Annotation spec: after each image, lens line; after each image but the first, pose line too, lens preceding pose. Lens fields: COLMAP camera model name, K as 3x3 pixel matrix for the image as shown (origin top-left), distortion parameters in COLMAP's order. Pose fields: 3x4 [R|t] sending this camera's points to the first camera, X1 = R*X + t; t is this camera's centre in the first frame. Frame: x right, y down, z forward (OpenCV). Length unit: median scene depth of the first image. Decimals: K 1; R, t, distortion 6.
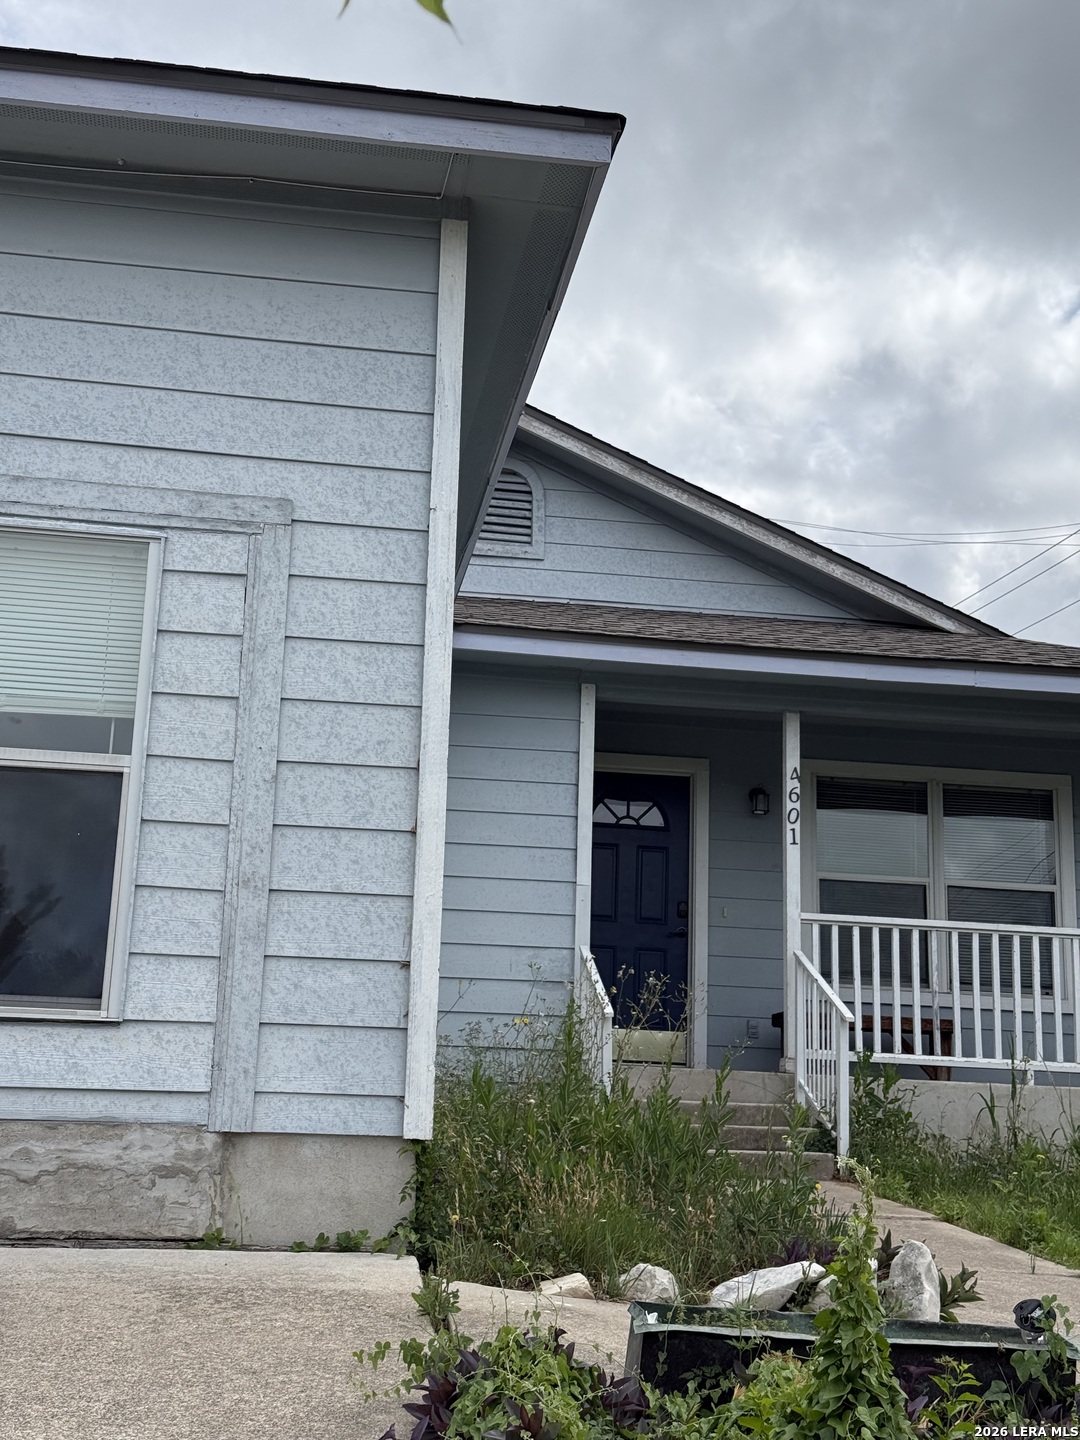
lens RADIAL K [[1996.3, 0, 538.2], [0, 1996.3, 710.0], [0, 0, 1]] dist [0.132011, 0.000000]
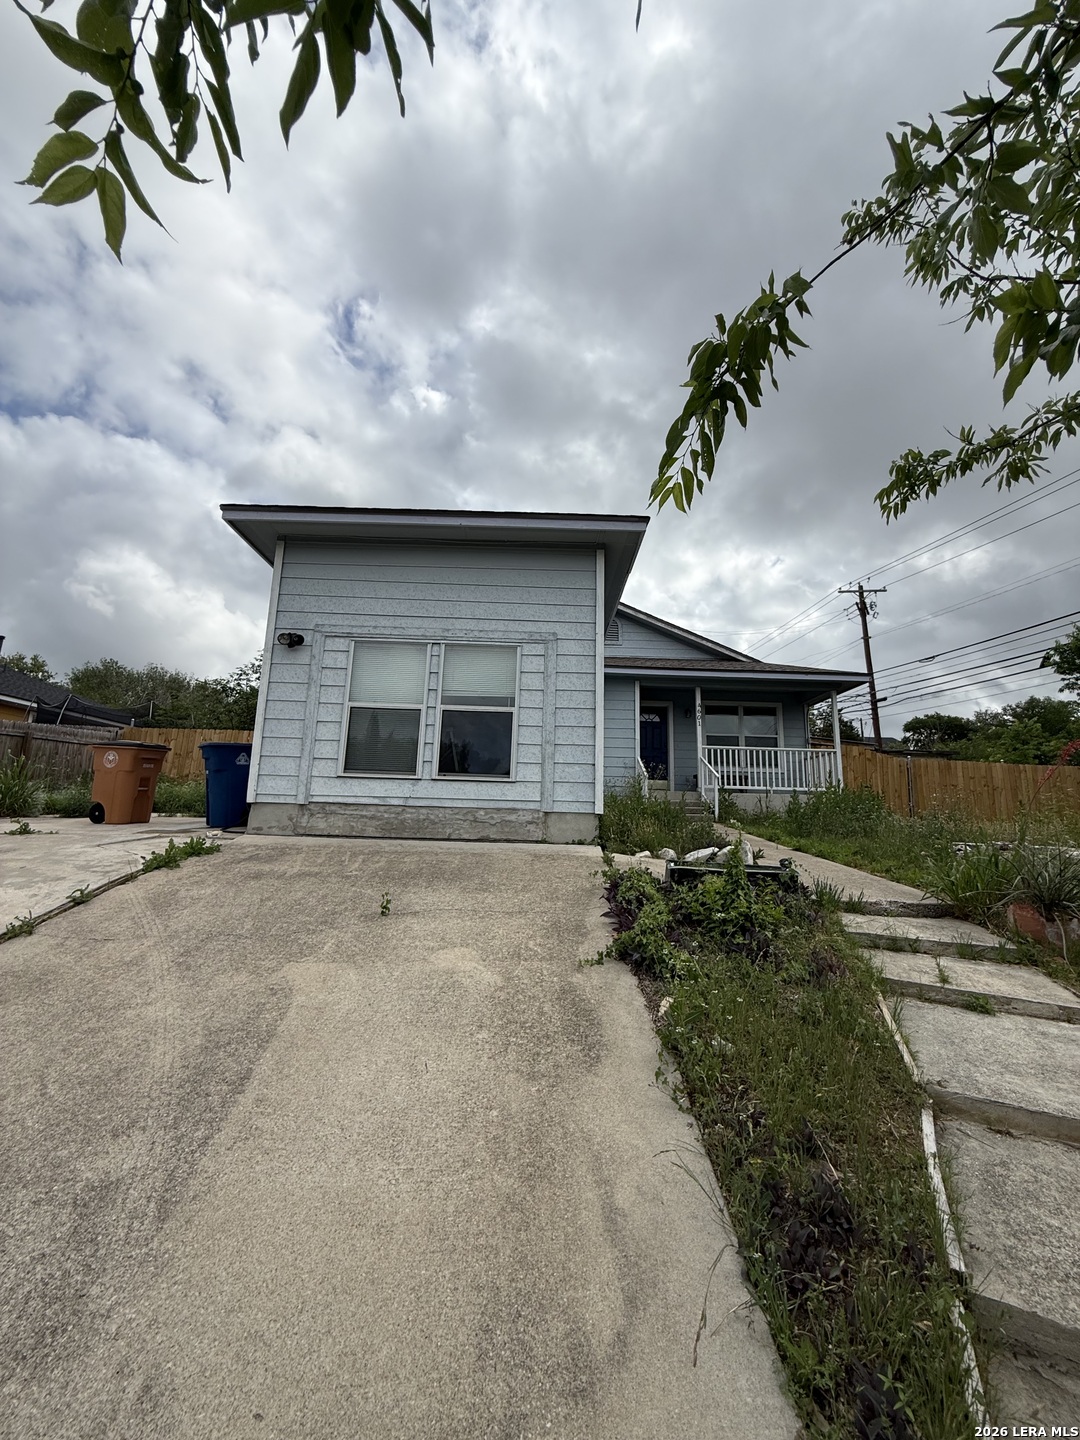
lens RADIAL K [[573.3, 0, 543.5], [0, 573.3, 712.6], [0, 0, 1]] dist [-0.000982, 0.000263]
pose [[0.991593, -0.028276, -0.126269, -0.023118], [0.033602, 0.998625, 0.040248, -0.006975], [0.124957, -0.044153, 0.991179, -0.001389]]
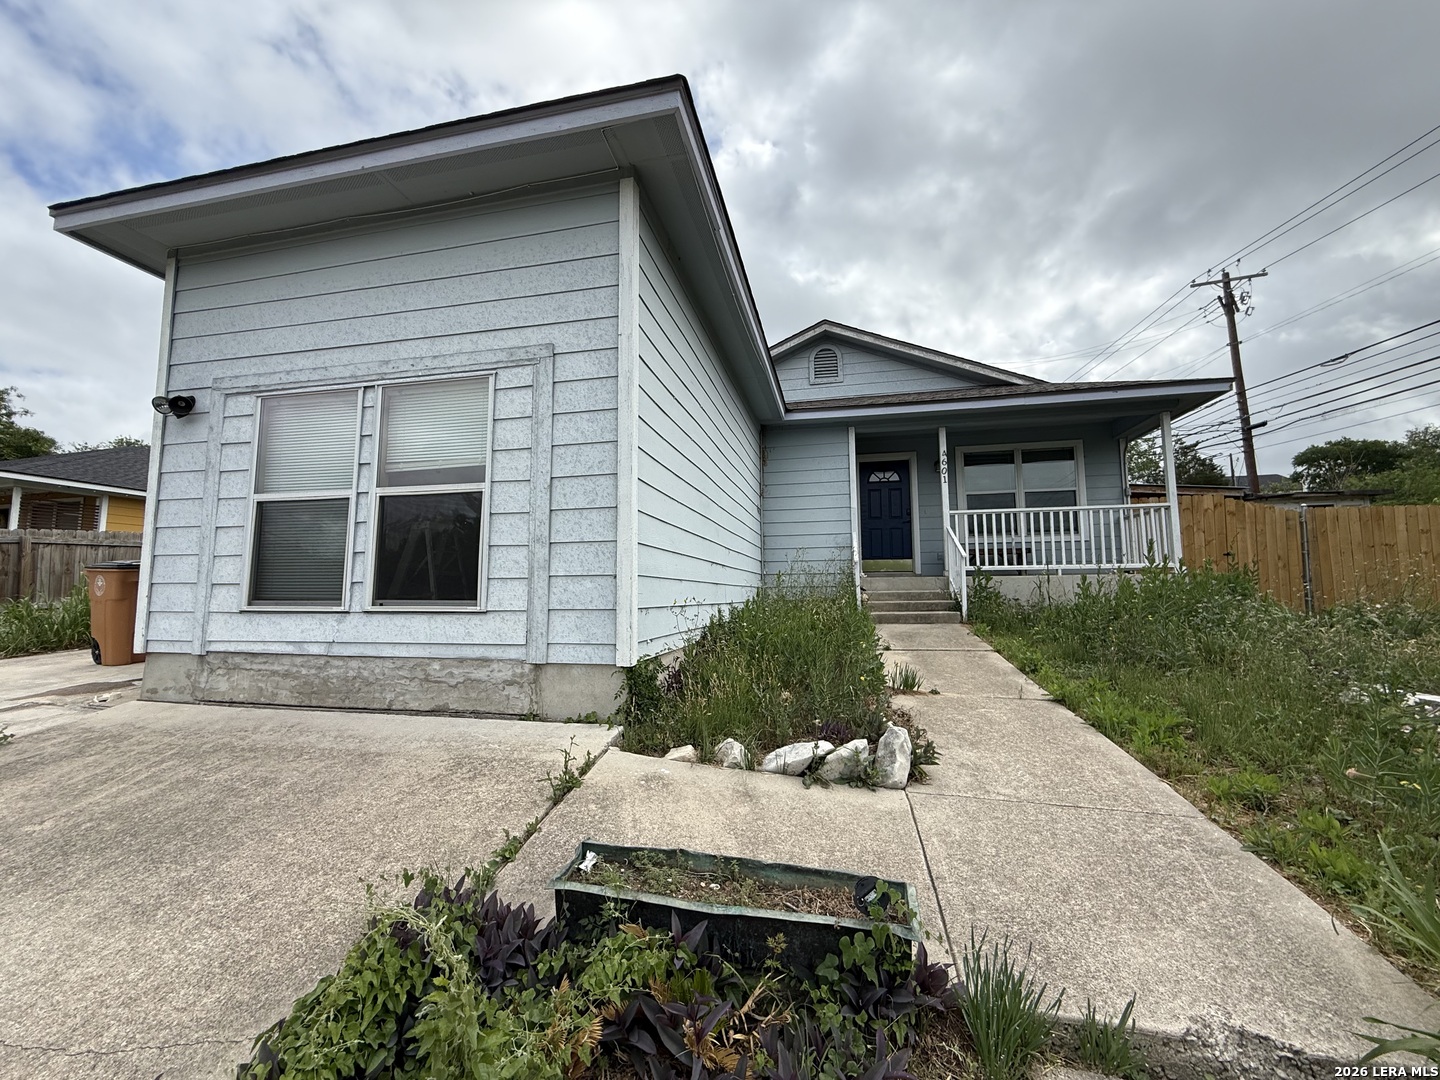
lens RADIAL K [[573.3, 0, 714.7], [0, 573.3, 536.9], [0, 0, 1]] dist [-0.000982, 0.000263]
pose [[0.933219, -0.070386, -0.352348, 0.208158], [0.118637, 0.985990, 0.117254, 0.034699], [0.339158, -0.151225, 0.928495, 0.501349]]
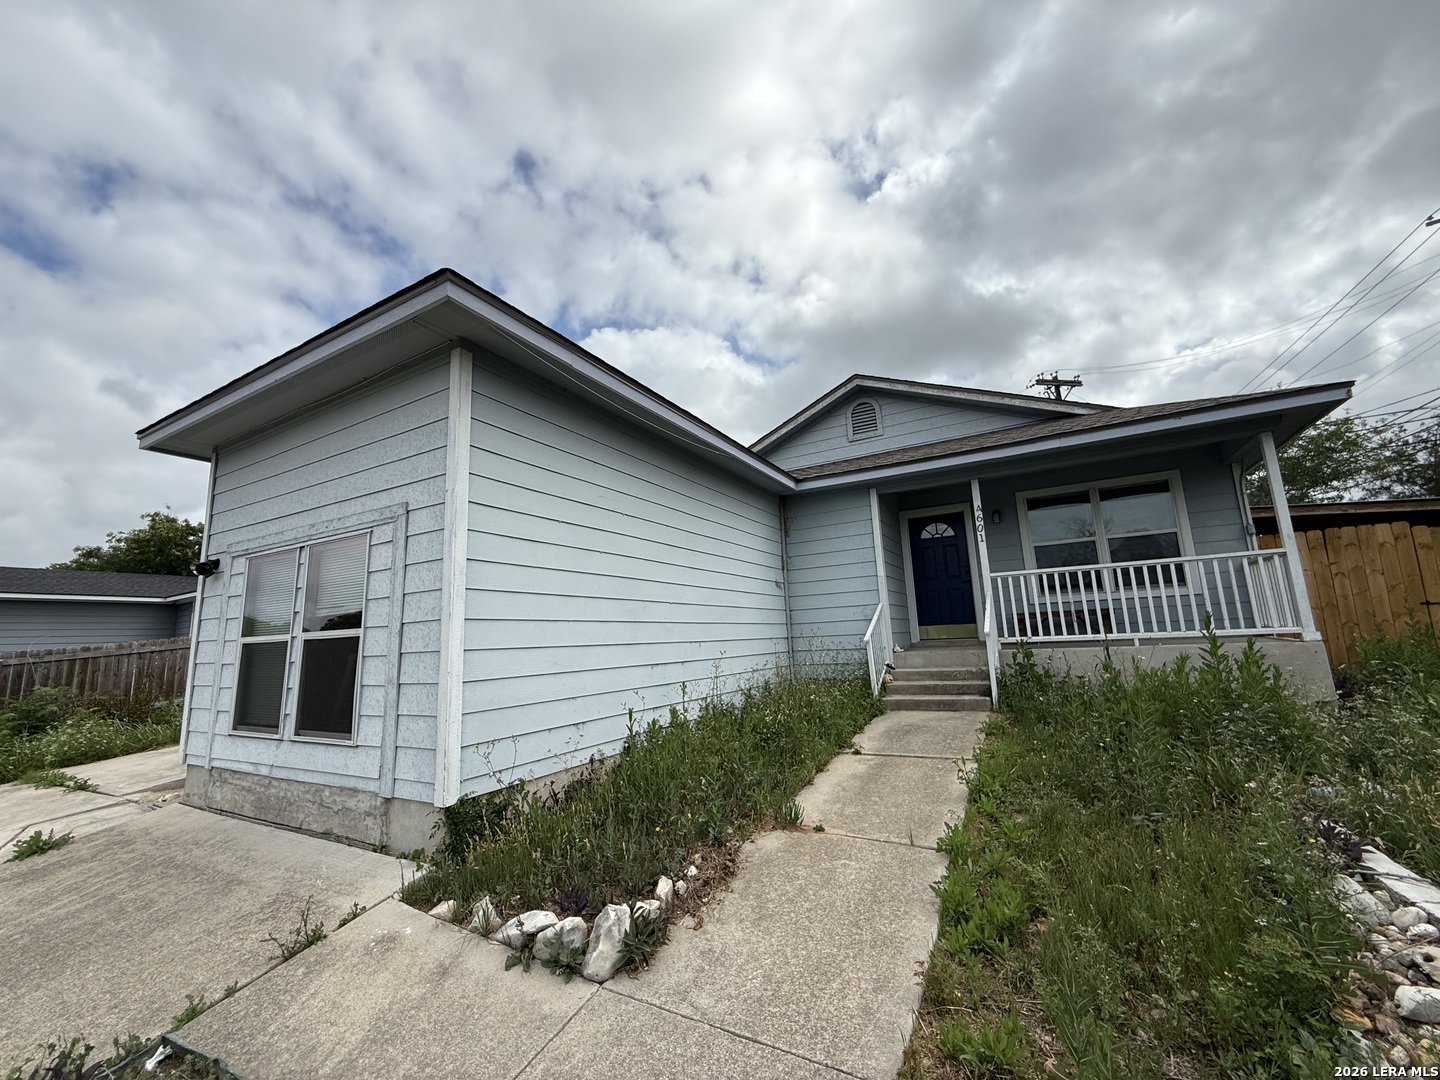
lens RADIAL K [[573.3, 0, 715.1], [0, 573.3, 537.2], [0, 0, 1]] dist [-0.000982, 0.000263]
pose [[0.787684, -0.169726, -0.592239, 0.512461], [0.211375, 0.977404, 0.001023, 0.004872], [0.578683, -0.125991, 0.805762, 0.678153]]
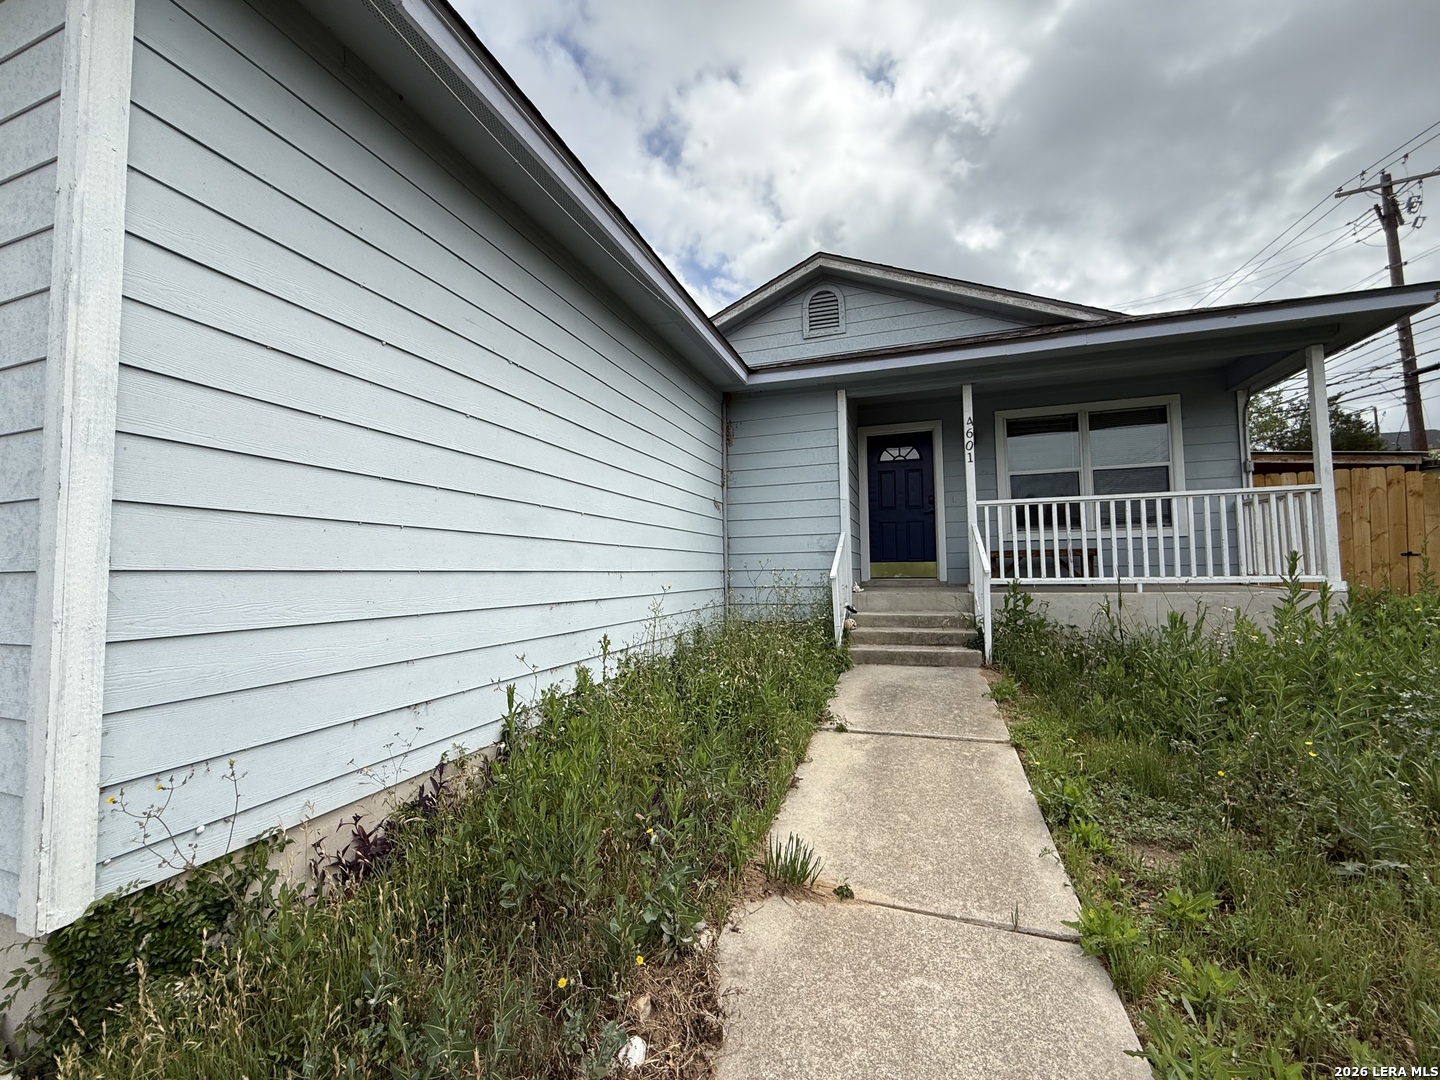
lens RADIAL K [[573.3, 0, 714.4], [0, 573.3, 537.8], [0, 0, 1]] dist [-0.000982, 0.000263]
pose [[0.884225, -0.068581, -0.461998, 0.302629], [0.150349, 0.978305, 0.142531, 0.053120], [0.442200, -0.195490, 0.875353, 0.882989]]
